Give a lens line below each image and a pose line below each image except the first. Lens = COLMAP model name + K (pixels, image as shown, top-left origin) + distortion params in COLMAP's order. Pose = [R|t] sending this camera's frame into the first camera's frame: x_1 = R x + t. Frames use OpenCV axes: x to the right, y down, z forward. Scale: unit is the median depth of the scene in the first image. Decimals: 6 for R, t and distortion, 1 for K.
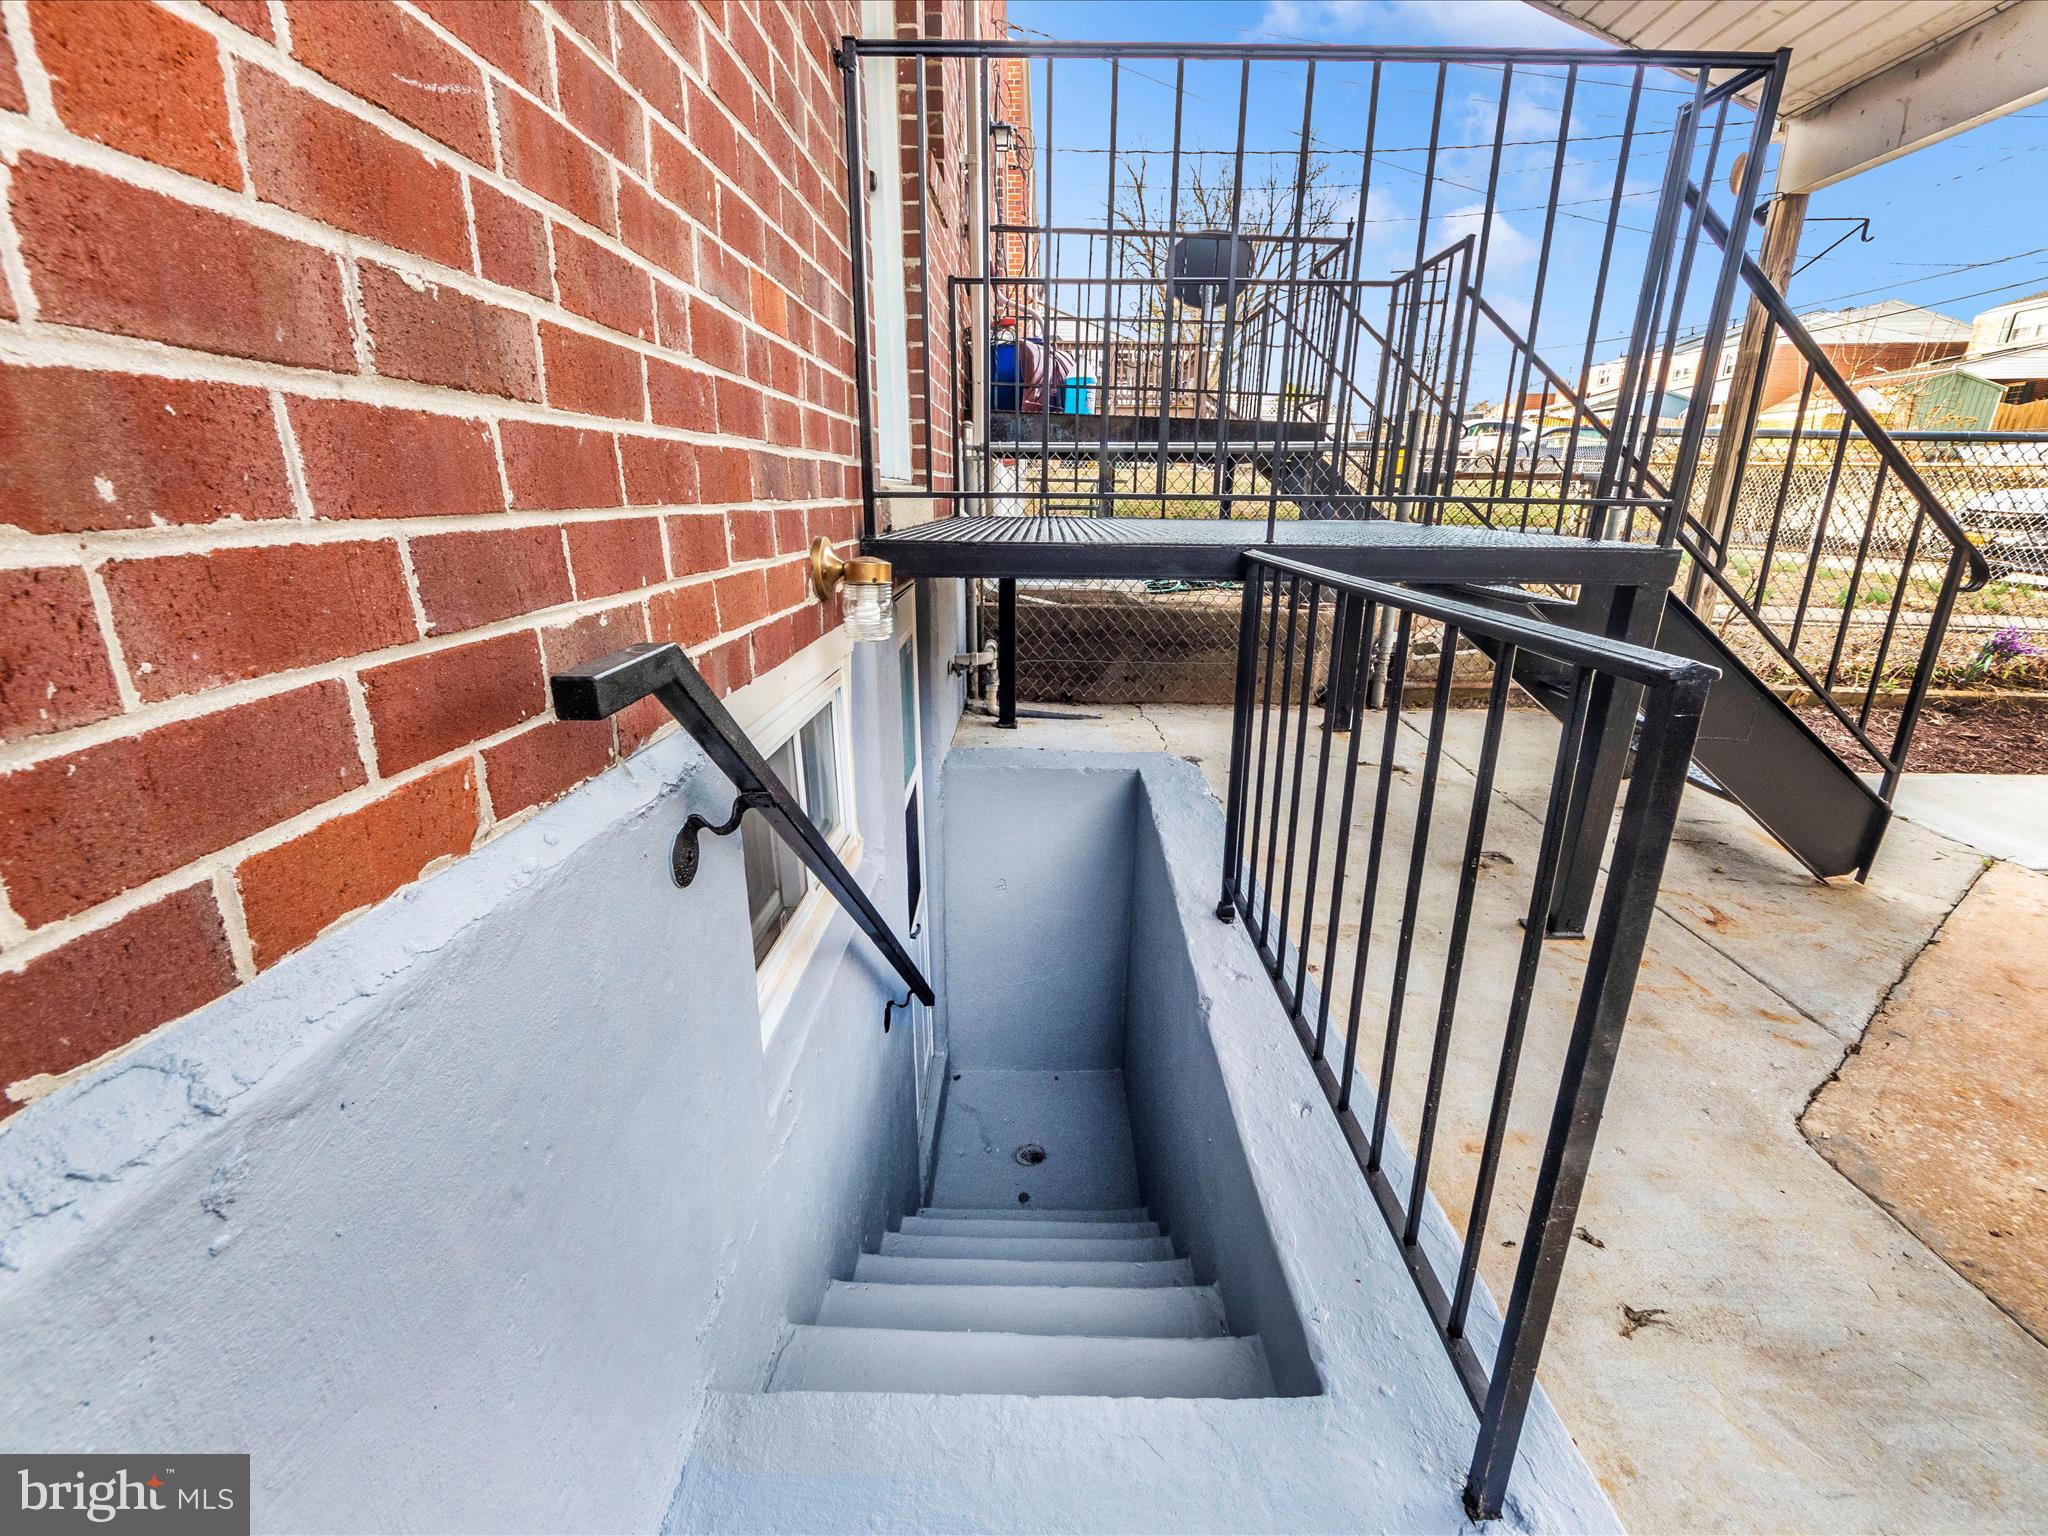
lens RADIAL K [[882.1, 0, 1031.6], [0, 882.1, 766.3], [0, 0, 1]] dist [0.007273, 0.000219]
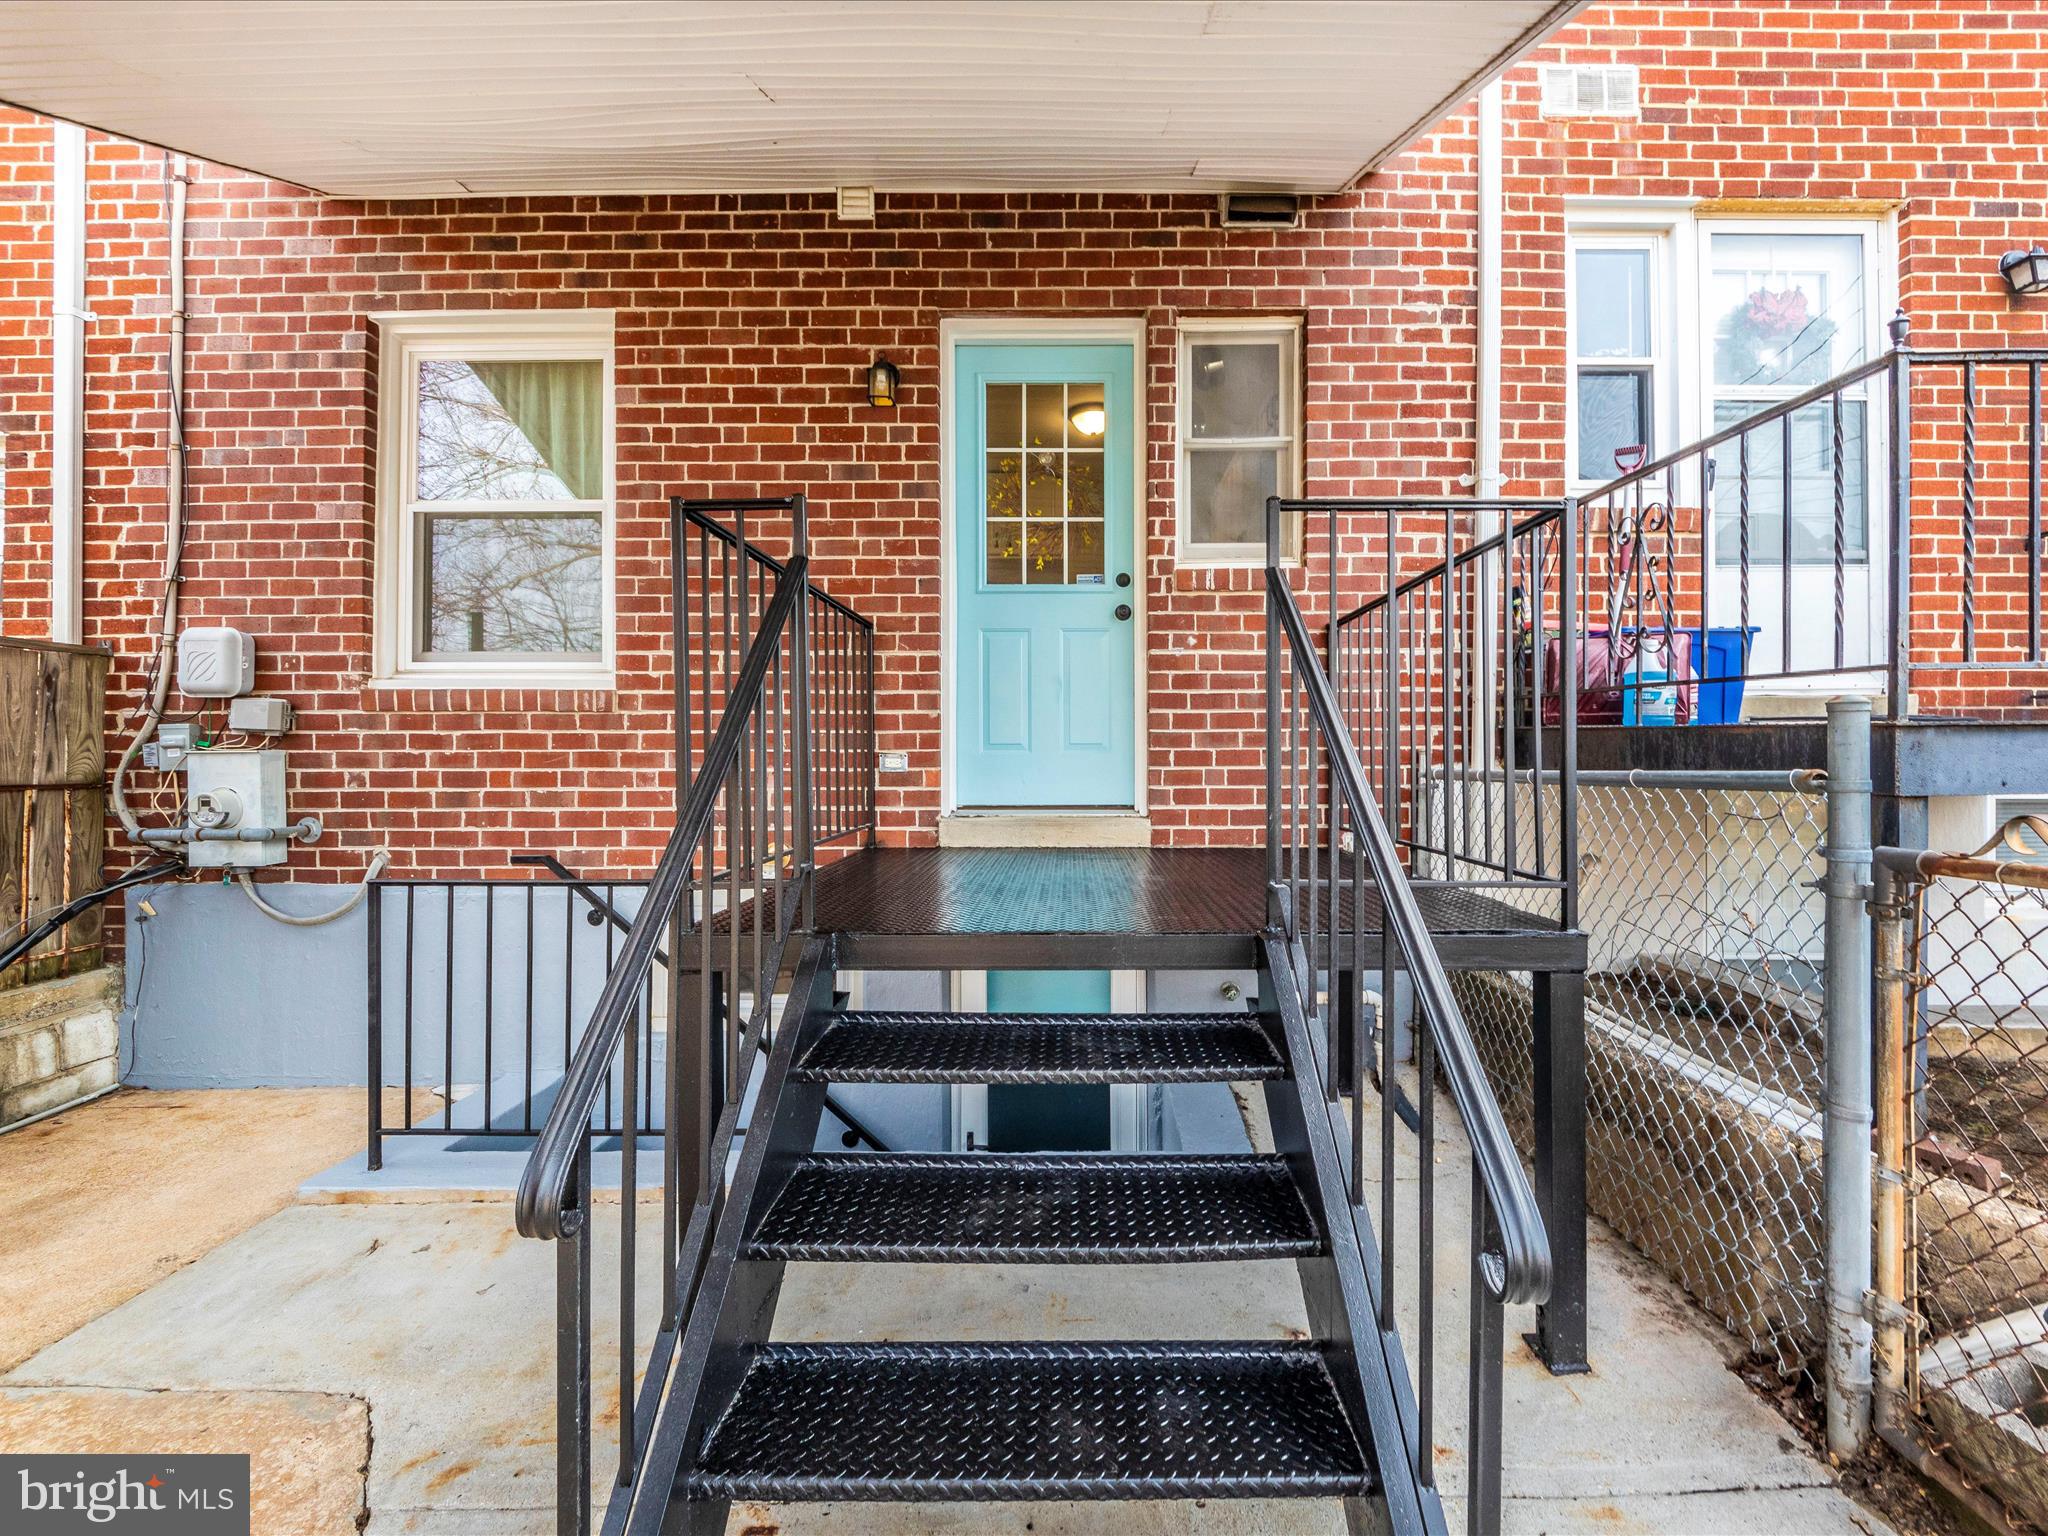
lens RADIAL K [[882.1, 0, 1031.3], [0, 882.1, 770.1], [0, 0, 1]] dist [0.007273, 0.000219]
pose [[-0.010099, -0.013817, -0.999854, 5.243623], [-0.300754, 0.953648, -0.010140, -1.596084], [0.953648, 0.300608, -0.013786, 4.148015]]
